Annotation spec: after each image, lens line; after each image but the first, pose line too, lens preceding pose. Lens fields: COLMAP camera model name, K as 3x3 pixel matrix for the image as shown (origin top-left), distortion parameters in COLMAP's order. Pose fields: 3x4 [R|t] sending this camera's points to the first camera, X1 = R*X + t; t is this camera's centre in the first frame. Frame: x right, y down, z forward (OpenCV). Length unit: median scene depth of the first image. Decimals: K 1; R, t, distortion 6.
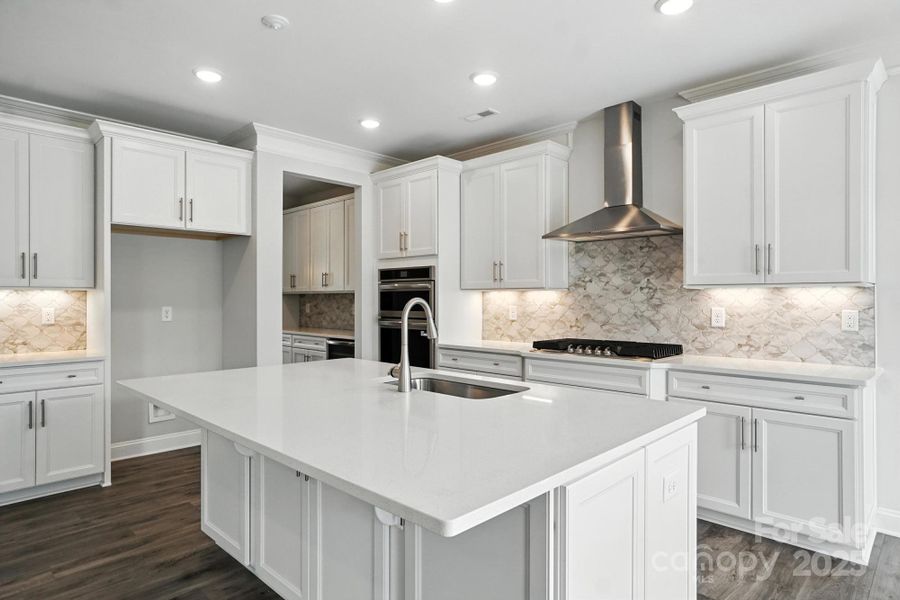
lens RADIAL K [[507.3, 0, 440.5], [0, 507.3, 297.7], [0, 0, 1]] dist [-0.022146, 0.017580]
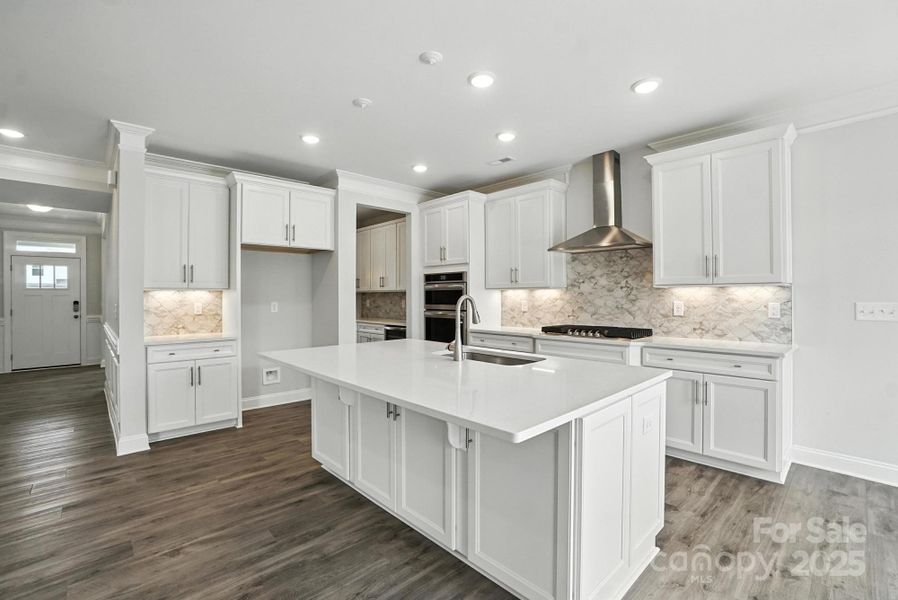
lens RADIAL K [[395.9, 0, 437.7], [0, 395.9, 294.4], [0, 0, 1]] dist [-0.060408, 0.019735]
pose [[0.998893, -0.003450, -0.046911, -0.046620], [0.003388, 0.999993, -0.001409, -0.000164], [0.046916, 0.001248, 0.998898, -0.070589]]
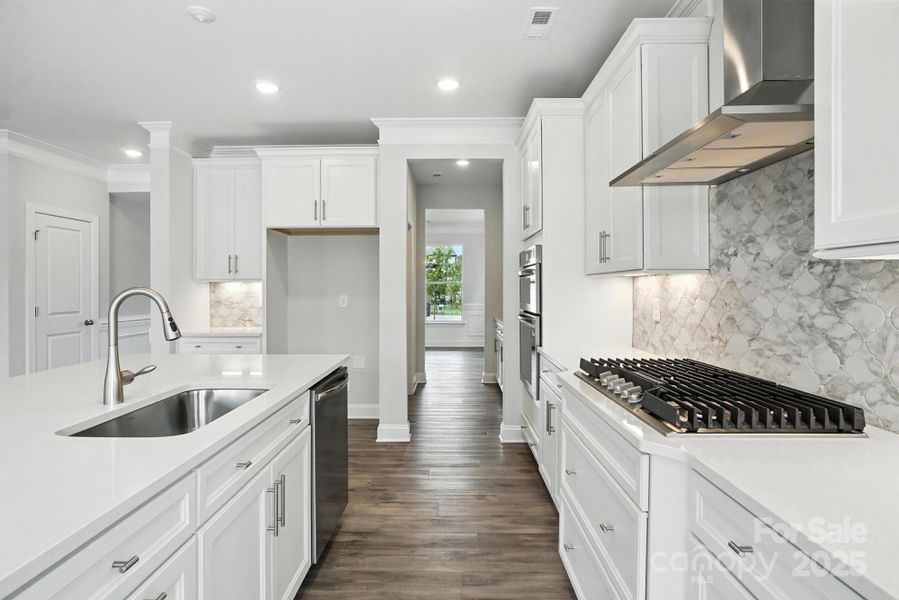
lens RADIAL K [[461.7, 0, 448.4], [0, 461.7, 288.7], [0, 0, 1]] dist [-0.030521, -0.000077]
pose [[0.700414, 0.000313, -0.713736, 0.459702], [0.001876, 0.999996, 0.002280, 0.001650], [0.713734, -0.002936, 0.700411, 0.496054]]
